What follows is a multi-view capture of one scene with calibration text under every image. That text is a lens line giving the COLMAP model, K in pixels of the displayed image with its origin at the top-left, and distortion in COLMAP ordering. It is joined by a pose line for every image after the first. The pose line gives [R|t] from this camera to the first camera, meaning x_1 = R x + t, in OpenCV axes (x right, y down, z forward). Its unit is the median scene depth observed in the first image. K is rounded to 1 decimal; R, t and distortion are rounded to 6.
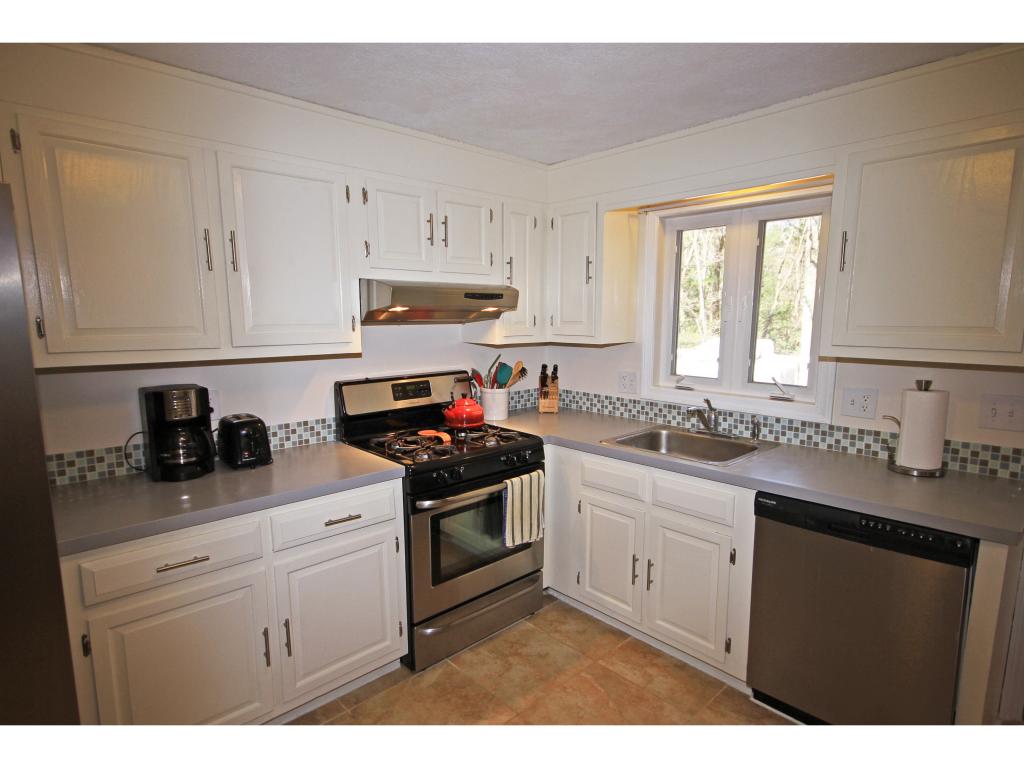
lens RADIAL K [[542.8, 0, 512.0], [0, 542.8, 384.0], [0, 0, 1]] dist [0.000736, 0.000518]
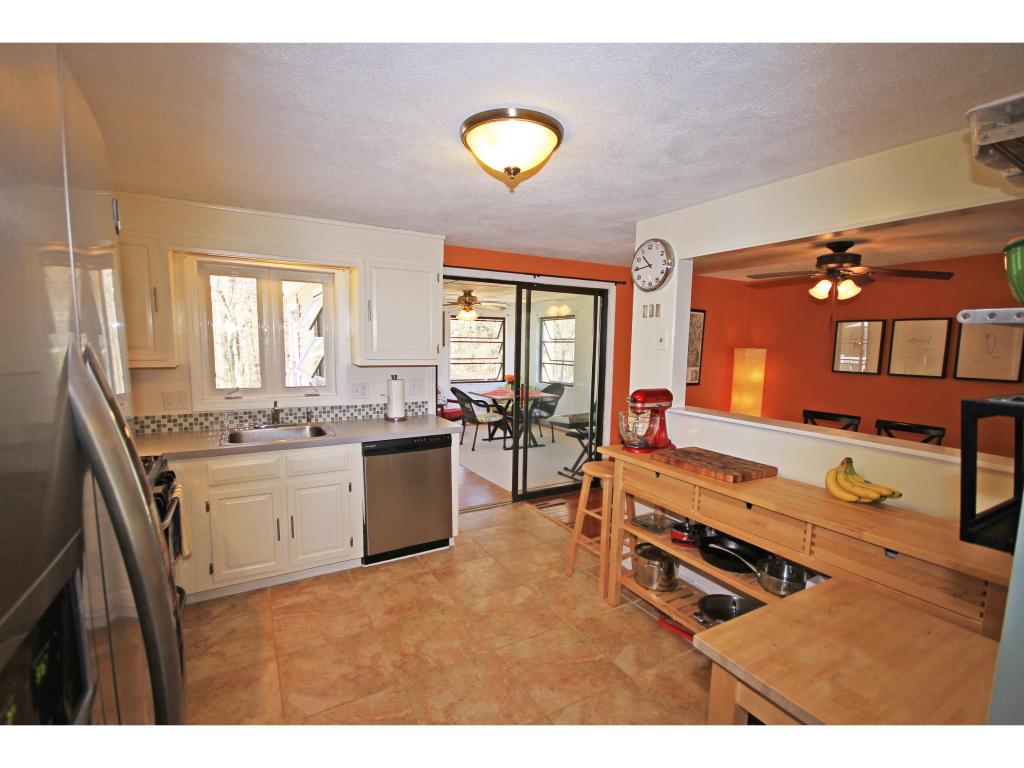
lens RADIAL K [[470.7, 0, 509.8], [0, 470.7, 398.2], [0, 0, 1]] dist [0.000129, -0.000014]
pose [[0.228506, -0.108317, 0.967498, -0.746407], [0.107514, 0.990520, 0.085501, -0.020598], [-0.967588, 0.084482, 0.237985, 0.134218]]
